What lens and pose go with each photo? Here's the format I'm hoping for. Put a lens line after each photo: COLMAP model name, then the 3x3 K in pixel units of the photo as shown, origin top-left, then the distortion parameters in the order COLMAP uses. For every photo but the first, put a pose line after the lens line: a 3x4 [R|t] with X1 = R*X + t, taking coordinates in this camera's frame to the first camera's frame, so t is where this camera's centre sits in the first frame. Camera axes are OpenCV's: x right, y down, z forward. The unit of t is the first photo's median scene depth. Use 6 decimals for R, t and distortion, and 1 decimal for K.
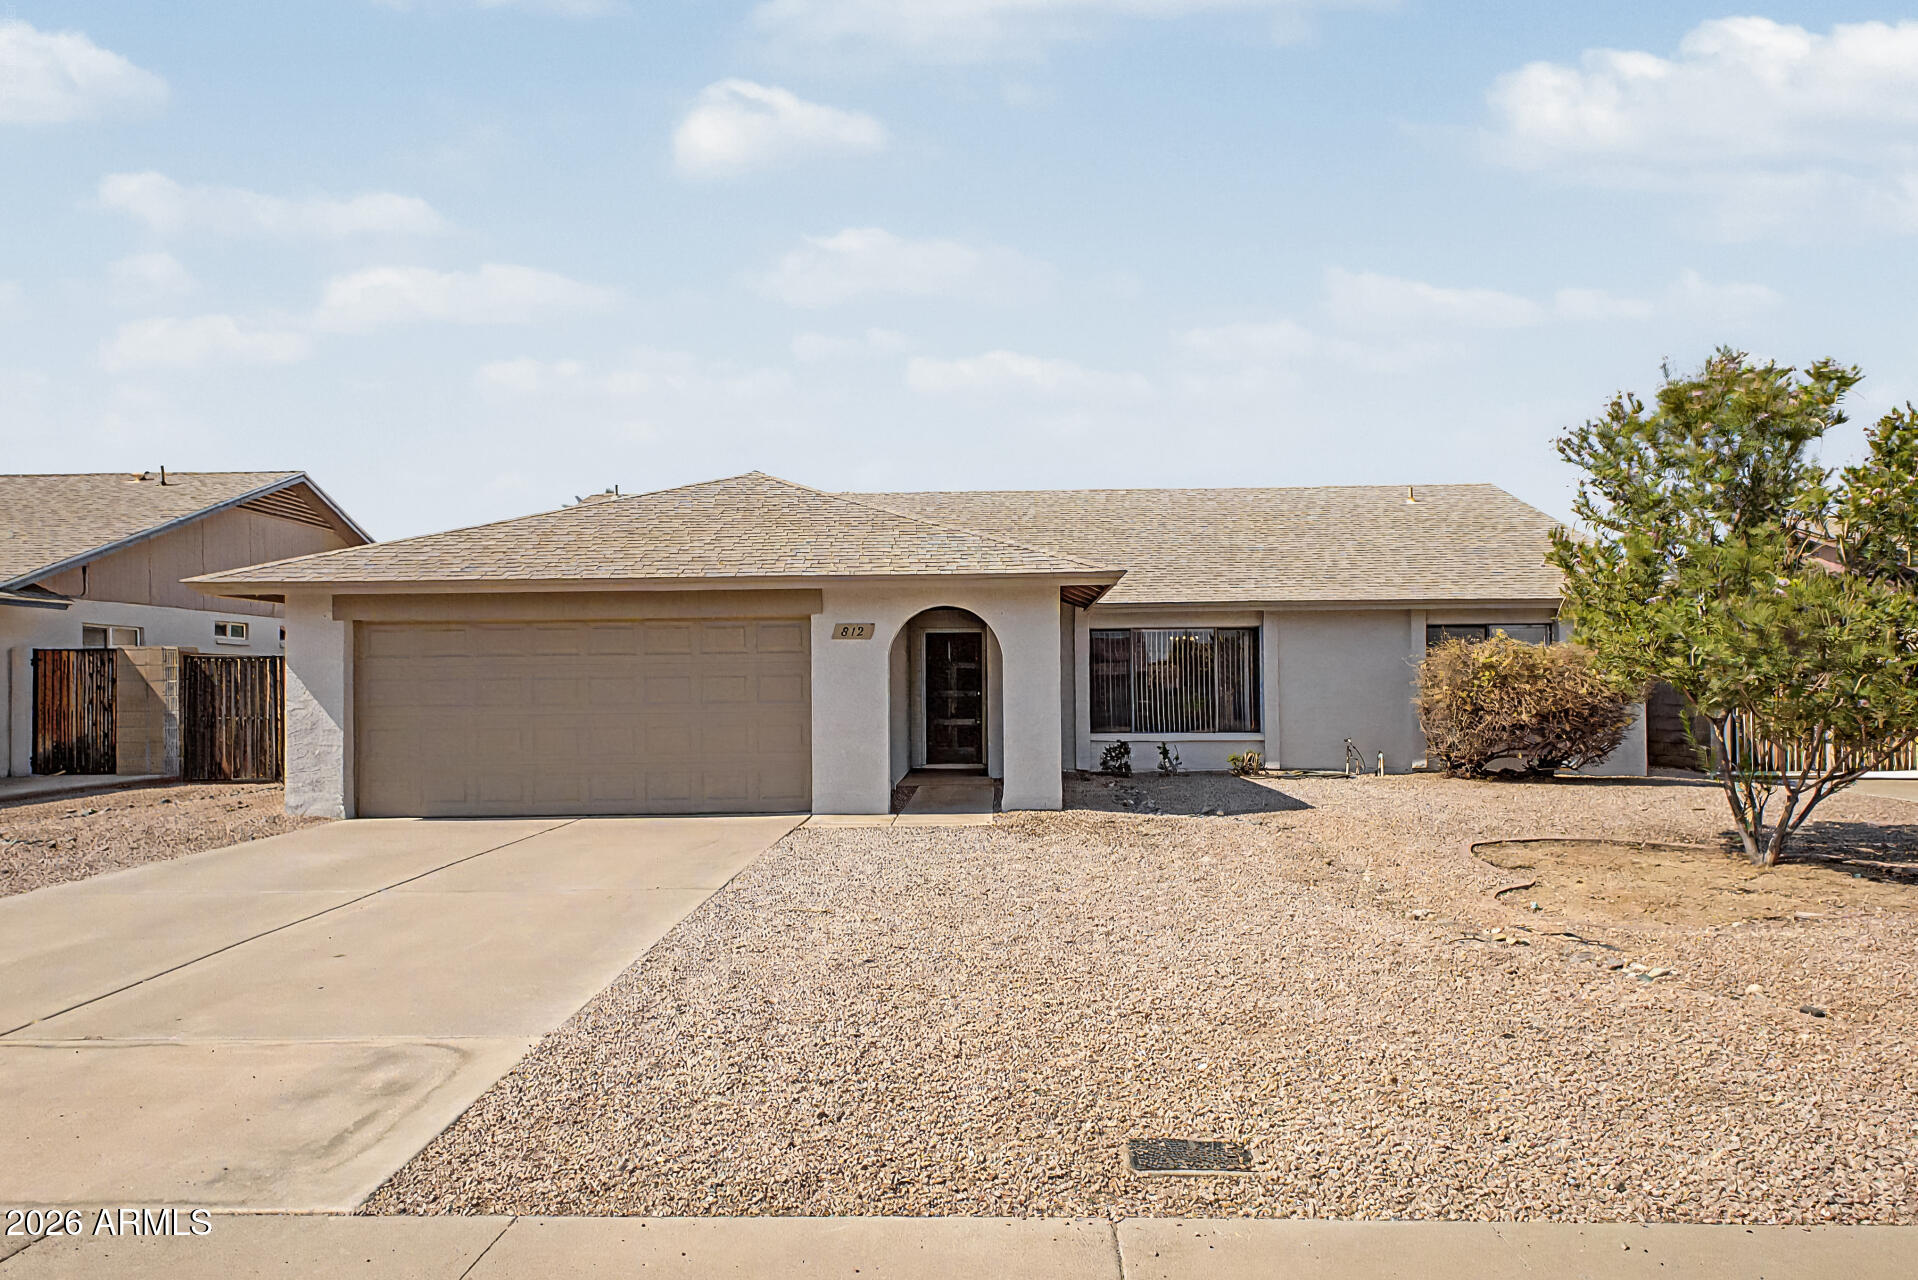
lens RADIAL K [[780.3, 0, 950.0], [0, 780.3, 638.7], [0, 0, 1]] dist [0.008750, -0.000122]
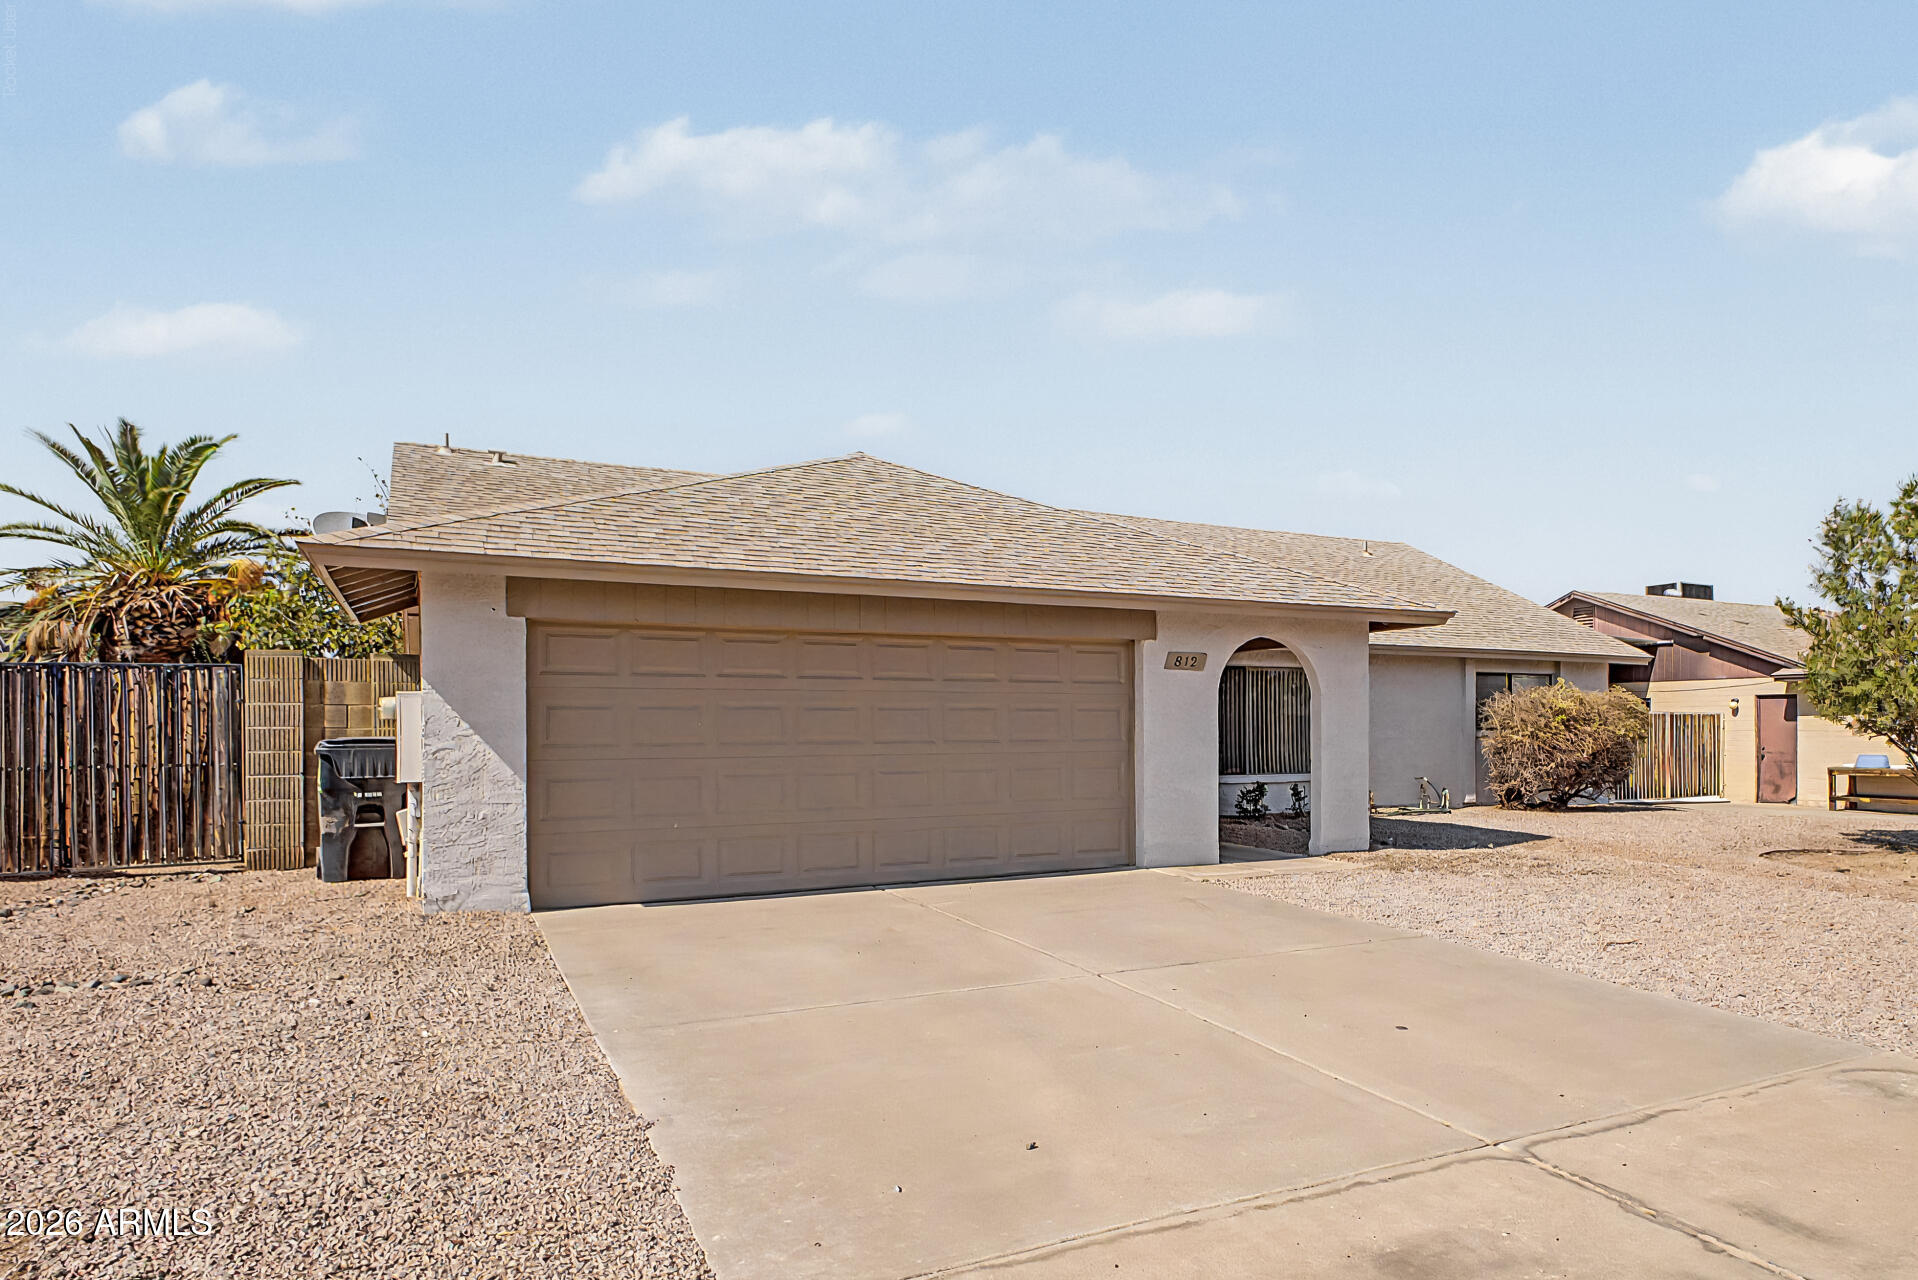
lens RADIAL K [[927.4, 0, 959.4], [0, 927.4, 695.5], [0, 0, 1]] dist [-0.000354, 0.000020]
pose [[0.916757, 0.021393, 0.398871, -0.750582], [-0.031080, 0.999358, 0.017834, 0.018036], [-0.398234, -0.028746, 0.916833, 0.127426]]
